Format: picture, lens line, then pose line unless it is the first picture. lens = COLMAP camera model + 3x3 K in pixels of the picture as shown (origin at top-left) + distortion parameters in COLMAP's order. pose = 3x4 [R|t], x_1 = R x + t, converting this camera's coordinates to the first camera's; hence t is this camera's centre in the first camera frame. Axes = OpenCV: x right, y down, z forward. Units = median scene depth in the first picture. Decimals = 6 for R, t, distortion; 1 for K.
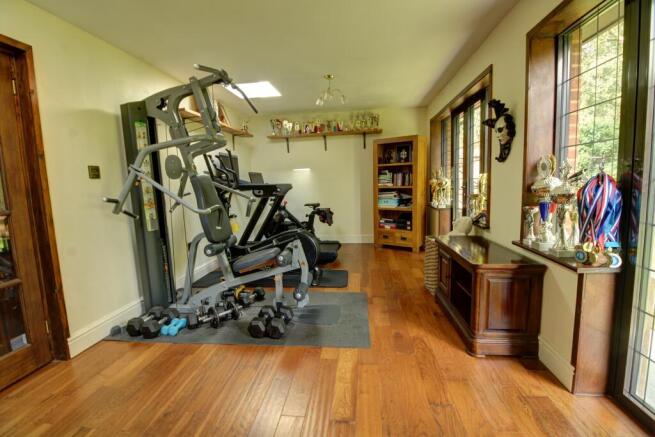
lens RADIAL K [[306.8, 0, 326.7], [0, 306.8, 217.6], [0, 0, 1]] dist [-0.009531, 0.000071]
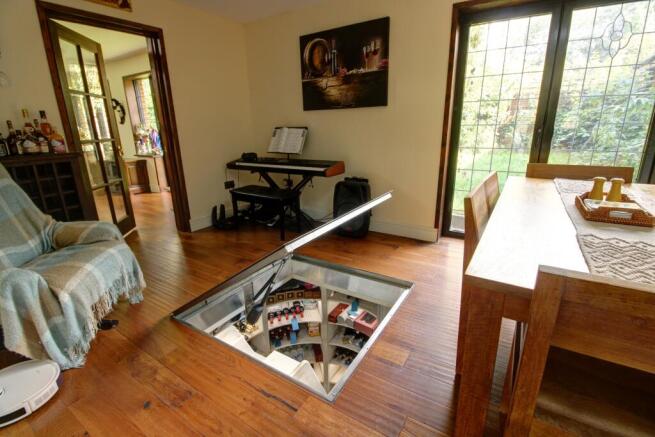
lens RADIAL K [[306.8, 0, 327.0], [0, 306.8, 215.7], [0, 0, 1]] dist [-0.009531, 0.000071]
pose [[0.433878, -0.220507, 0.873571, -1.235793], [0.108902, 0.975314, 0.192101, 0.295435], [-0.894366, 0.011785, 0.447181, -1.894344]]
